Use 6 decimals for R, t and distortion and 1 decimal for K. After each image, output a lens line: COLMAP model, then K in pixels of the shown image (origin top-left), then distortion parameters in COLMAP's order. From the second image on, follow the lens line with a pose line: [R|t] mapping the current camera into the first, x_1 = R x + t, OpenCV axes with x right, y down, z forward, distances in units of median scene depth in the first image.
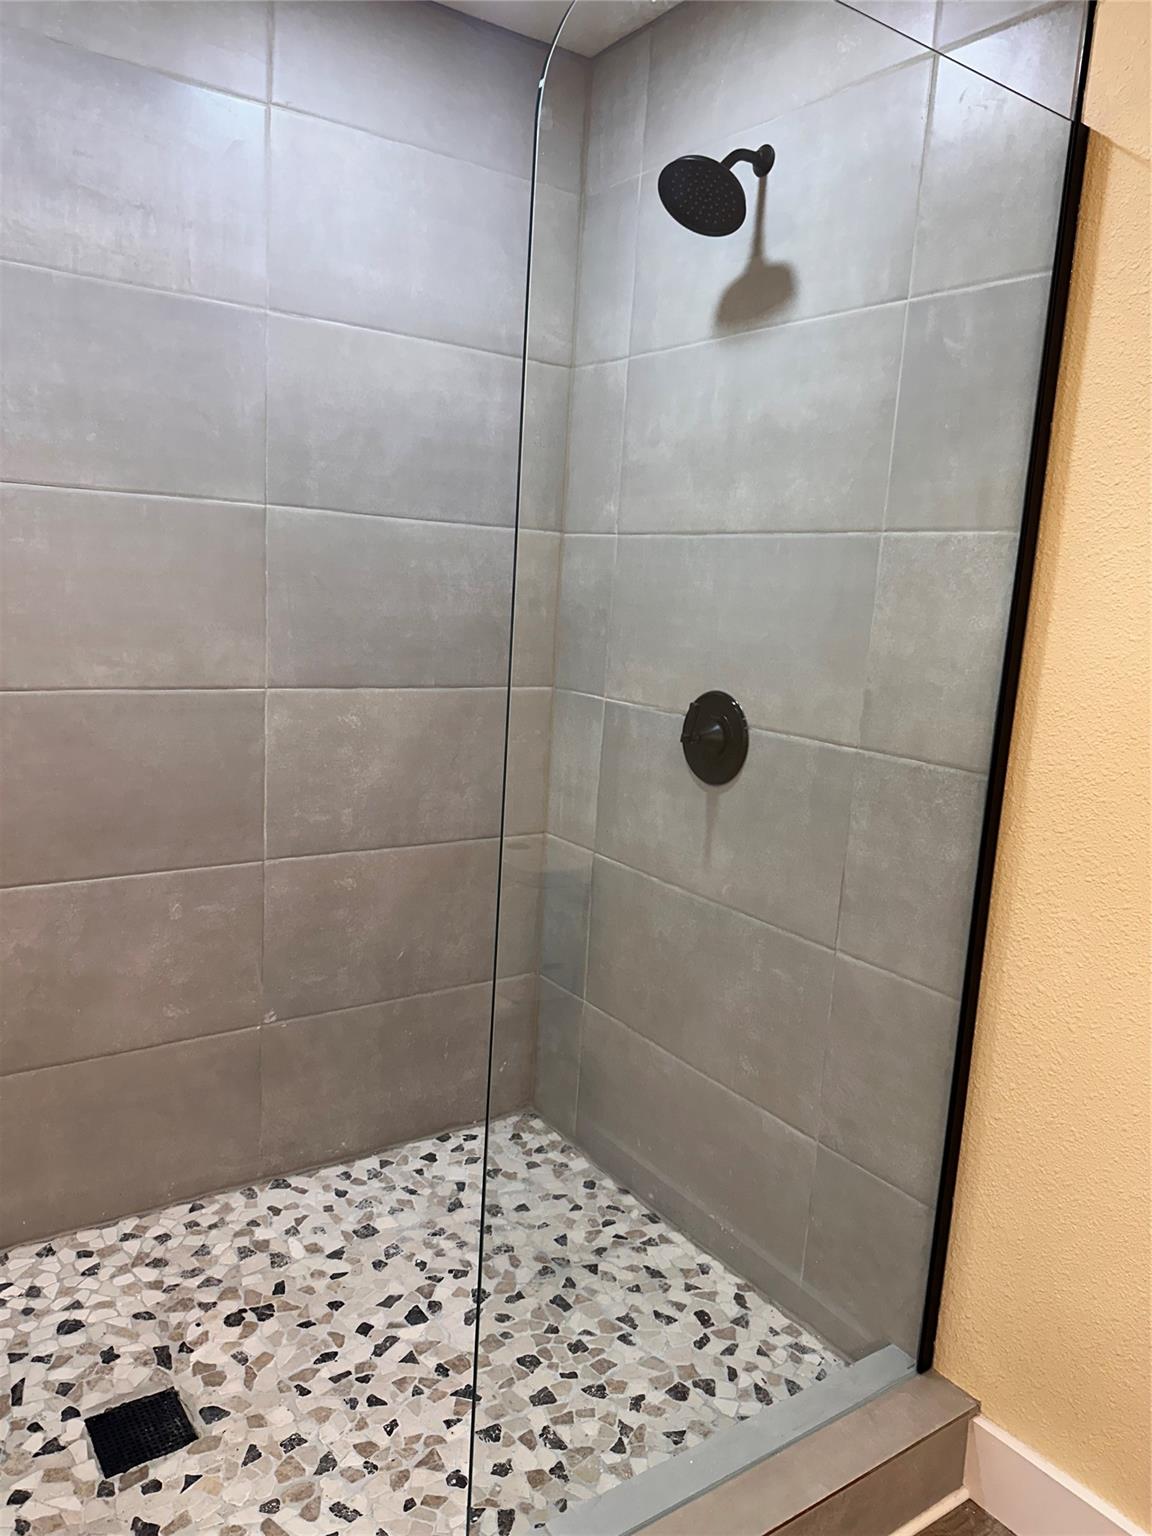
lens RADIAL K [[1097.0, 0, 576.0], [0, 1097.0, 768.0], [0, 0, 1]] dist [0.005475, -0.013185]
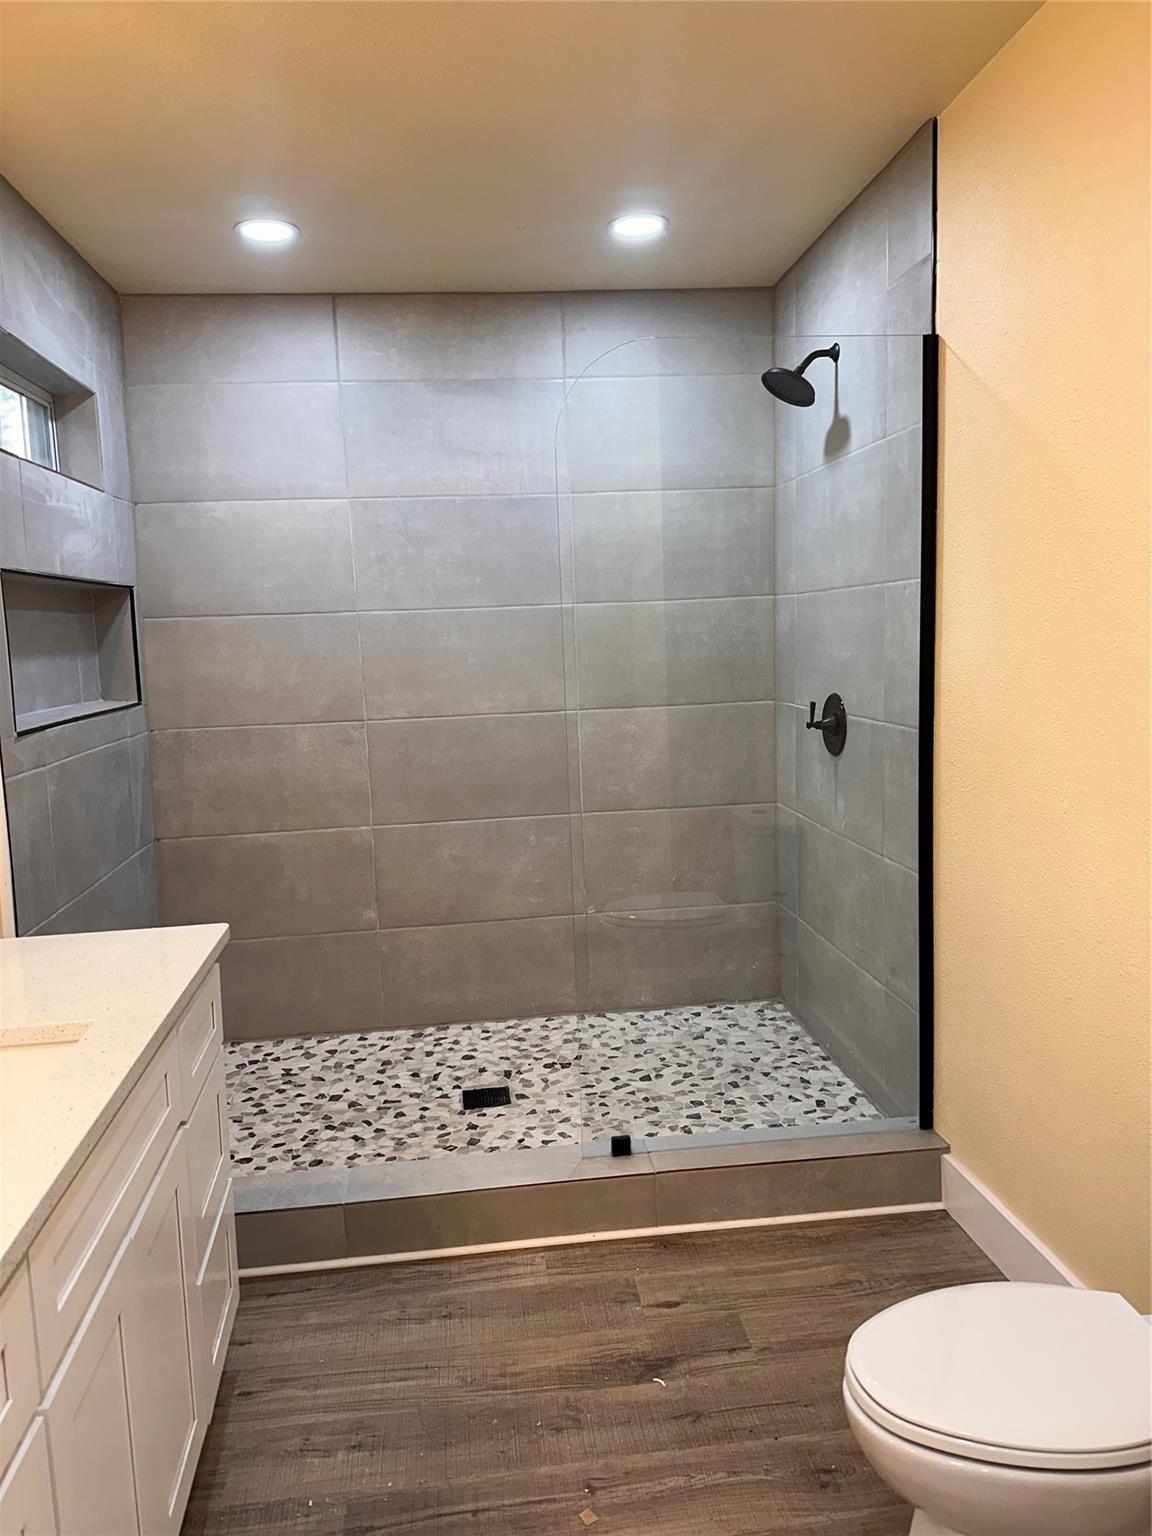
lens RADIAL K [[1044.8, 0, 576.0], [0, 1044.8, 768.0], [0, 0, 1]] dist [0.127442, -0.161736]
pose [[0.879619, -0.031046, -0.474665, 0.514999], [0.008707, 0.998751, -0.049190, 0.103313], [0.475599, 0.039136, 0.878791, -0.457637]]
